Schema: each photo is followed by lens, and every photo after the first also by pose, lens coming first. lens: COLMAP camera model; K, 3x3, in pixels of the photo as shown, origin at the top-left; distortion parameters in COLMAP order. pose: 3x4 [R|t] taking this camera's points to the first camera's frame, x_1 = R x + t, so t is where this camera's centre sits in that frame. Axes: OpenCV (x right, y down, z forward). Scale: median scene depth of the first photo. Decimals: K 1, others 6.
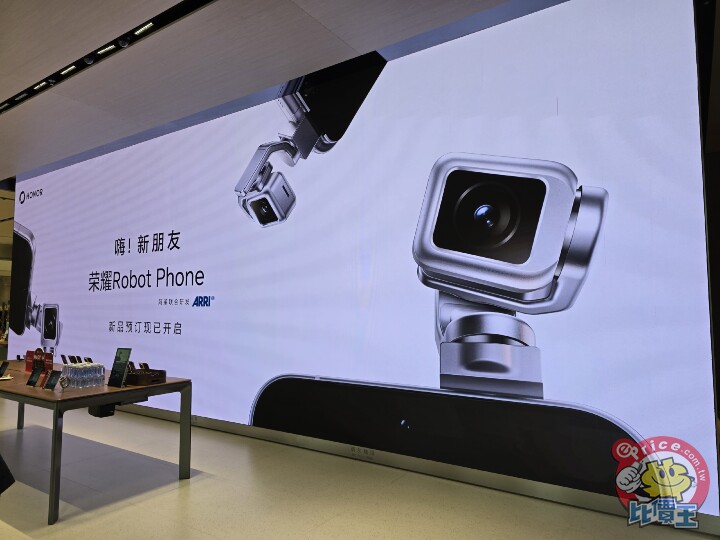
lens RADIAL K [[507.6, 0, 360.0], [0, 507.6, 270.0], [0, 0, 1]] dist [0.060272, -0.061722]
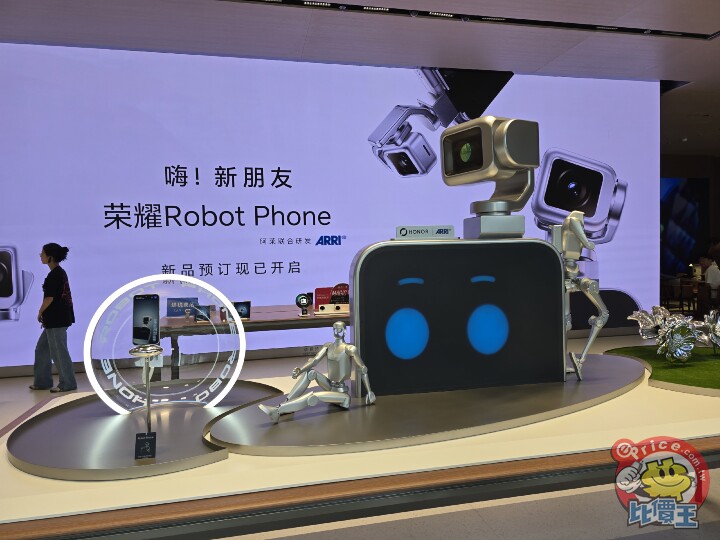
lens RADIAL K [[507.6, 0, 360.0], [0, 507.6, 270.0], [0, 0, 1]] dist [0.060272, -0.061722]
pose [[0.659931, -0.045576, 0.749942, -1.155637], [-0.035033, 0.995206, 0.091310, 0.026405], [-0.750509, -0.086531, 0.655171, 0.274939]]
